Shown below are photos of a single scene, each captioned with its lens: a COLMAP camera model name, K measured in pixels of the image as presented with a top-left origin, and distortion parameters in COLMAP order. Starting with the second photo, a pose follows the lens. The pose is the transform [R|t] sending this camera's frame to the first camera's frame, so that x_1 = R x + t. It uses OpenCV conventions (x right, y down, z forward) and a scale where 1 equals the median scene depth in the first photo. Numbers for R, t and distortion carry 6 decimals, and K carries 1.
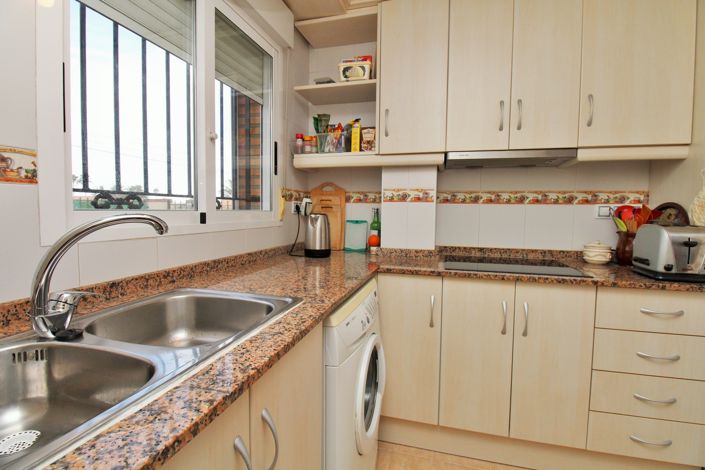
lens RADIAL K [[332.7, 0, 352.7], [0, 332.7, 232.9], [0, 0, 1]] dist [-0.010392, -0.008121]
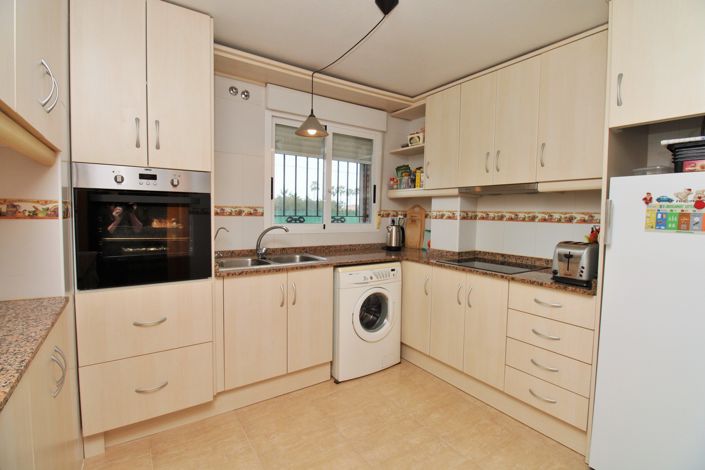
lens RADIAL K [[332.7, 0, 352.8], [0, 332.7, 234.2], [0, 0, 1]] dist [-0.010392, -0.008121]
pose [[0.762551, 0.043424, -0.645469, 0.834970], [-0.049395, 0.998740, 0.008835, -0.016858], [0.645039, 0.025146, 0.763736, -0.437058]]
